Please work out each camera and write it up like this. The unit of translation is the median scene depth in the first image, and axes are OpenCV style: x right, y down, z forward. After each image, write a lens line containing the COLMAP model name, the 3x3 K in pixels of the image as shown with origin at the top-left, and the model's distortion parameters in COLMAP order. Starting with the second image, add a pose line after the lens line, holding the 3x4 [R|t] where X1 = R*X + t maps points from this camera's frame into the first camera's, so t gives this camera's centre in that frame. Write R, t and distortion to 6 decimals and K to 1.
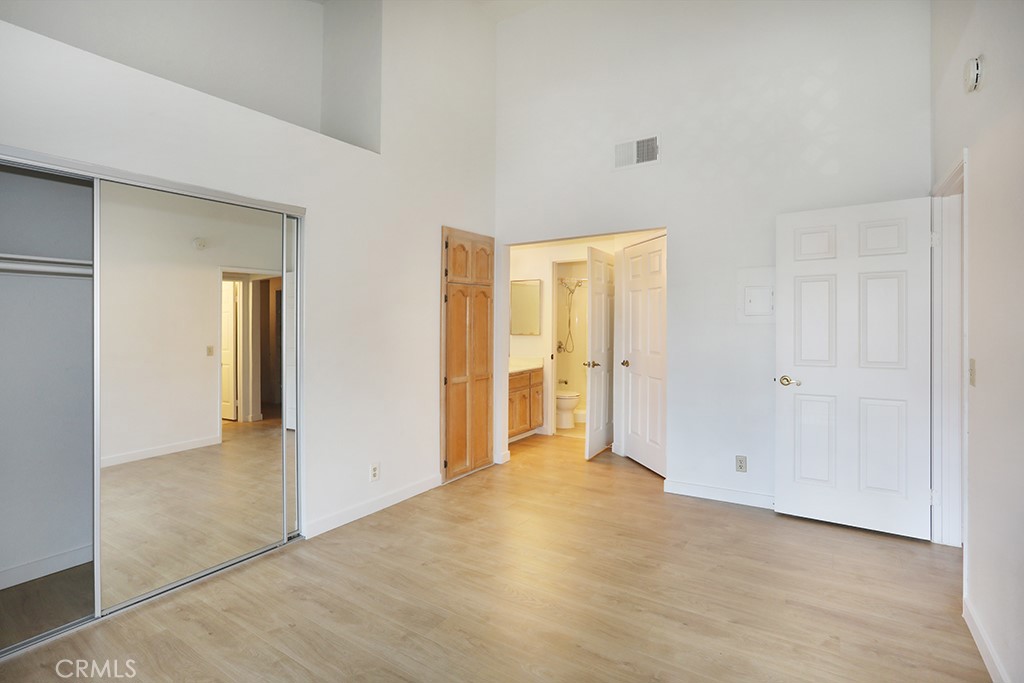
lens RADIAL K [[518.4, 0, 510.6], [0, 518.4, 326.4], [0, 0, 1]] dist [-0.001837, -0.000006]
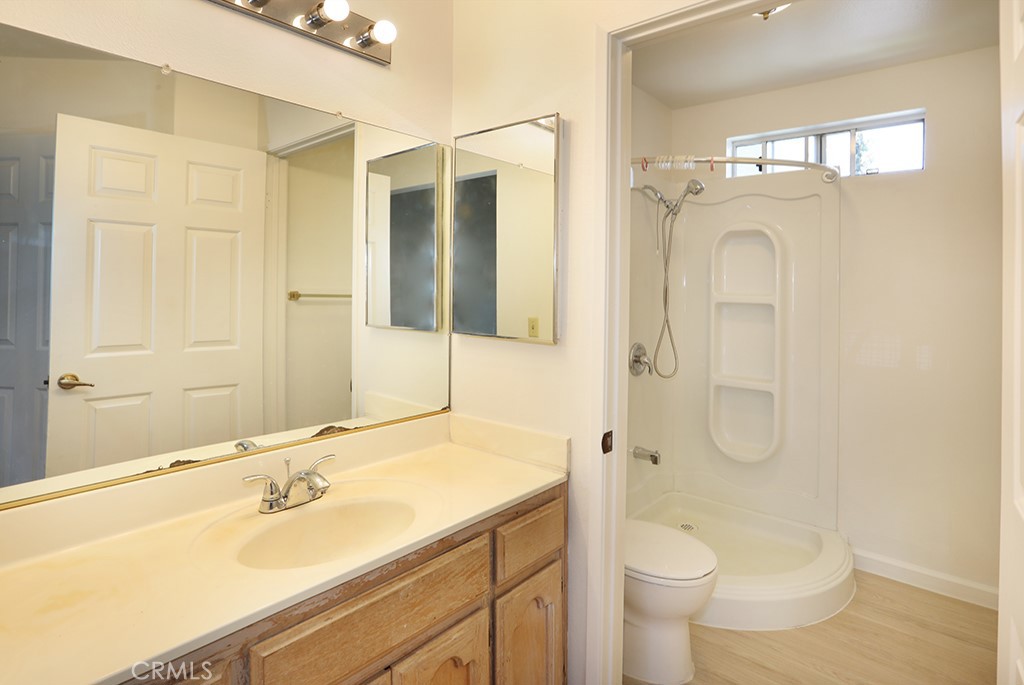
lens RADIAL K [[548.0, 0, 514.0], [0, 548.0, 298.8], [0, 0, 1]] dist [-0.002948, -0.000392]
pose [[0.992557, 0.008387, -0.121489, 0.063702], [-0.008023, 0.999962, 0.003481, -0.004927], [0.121513, -0.002481, 0.992587, 0.703615]]
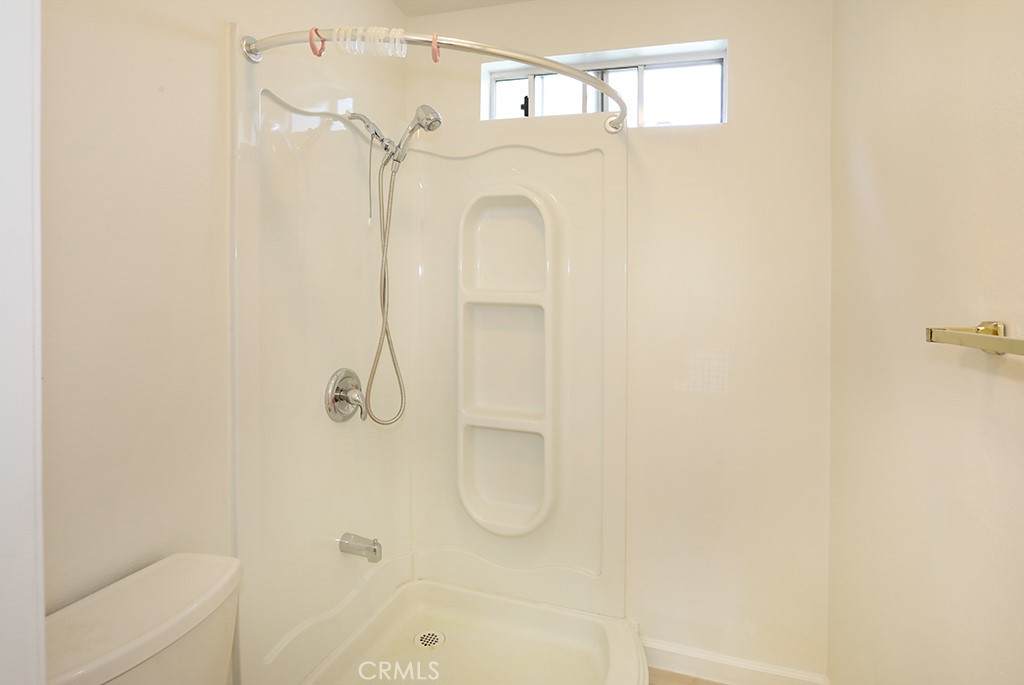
lens RADIAL K [[548.0, 0, 514.0], [0, 548.0, 298.8], [0, 0, 1]] dist [-0.002948, -0.000392]
pose [[0.968216, 0.001697, 0.250111, 0.124181], [-0.003733, 0.999964, 0.007664, -0.006050], [-0.250089, -0.008354, 0.968187, 0.872400]]
